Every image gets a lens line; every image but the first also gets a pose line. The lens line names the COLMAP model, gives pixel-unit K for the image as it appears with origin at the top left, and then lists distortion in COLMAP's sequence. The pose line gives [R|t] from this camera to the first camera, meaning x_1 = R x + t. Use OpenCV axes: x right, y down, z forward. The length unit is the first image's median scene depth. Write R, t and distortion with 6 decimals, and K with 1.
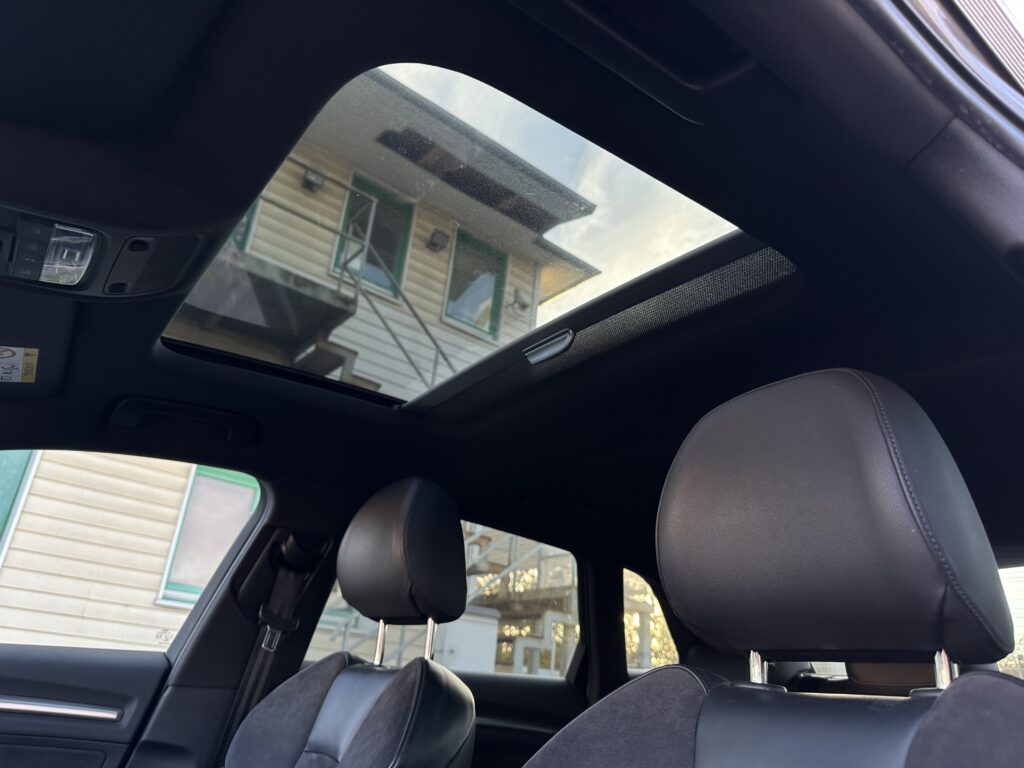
lens RADIAL K [[745.8, 0, 512.0], [0, 745.8, 384.0], [0, 0, 1]] dist [-0.000330, -0.003148]
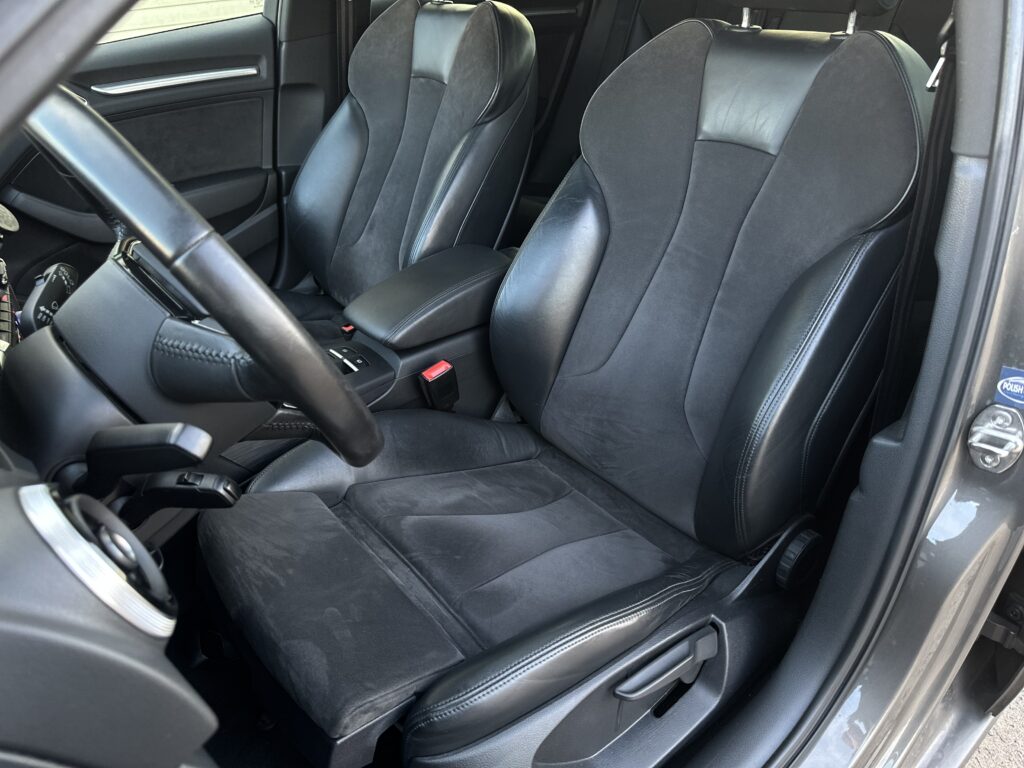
lens RADIAL K [[730.7, 0, 492.6], [0, 730.7, 384.3], [0, 0, 1]] dist [0.049708, 0.001704]
pose [[0.986515, -0.153721, -0.056191, -0.125714], [0.133097, 0.553683, 0.822022, -0.291213], [-0.095250, -0.818416, 0.566676, -0.266404]]
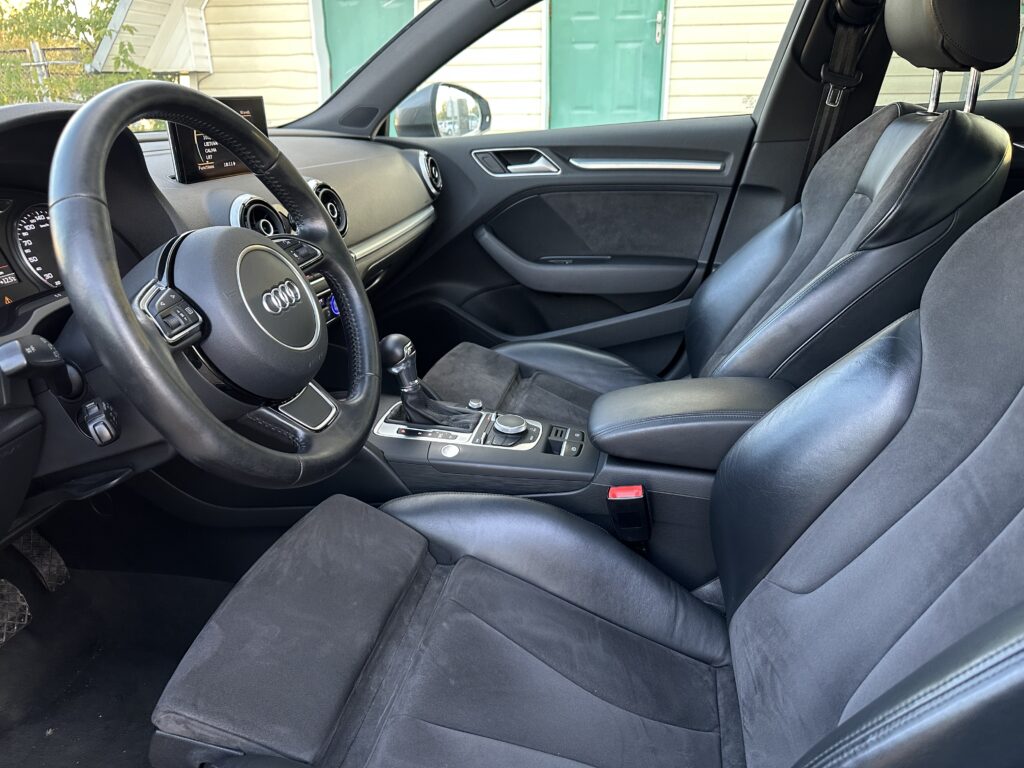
lens RADIAL K [[734.8, 0, 512.0], [0, 734.8, 384.0], [0, 0, 1]] dist [0.096856, -0.135601]
pose [[0.680225, 0.173403, -0.712198, 0.229102], [0.355346, 0.771801, 0.527307, -0.085953], [0.641111, -0.611764, 0.463380, -0.082311]]
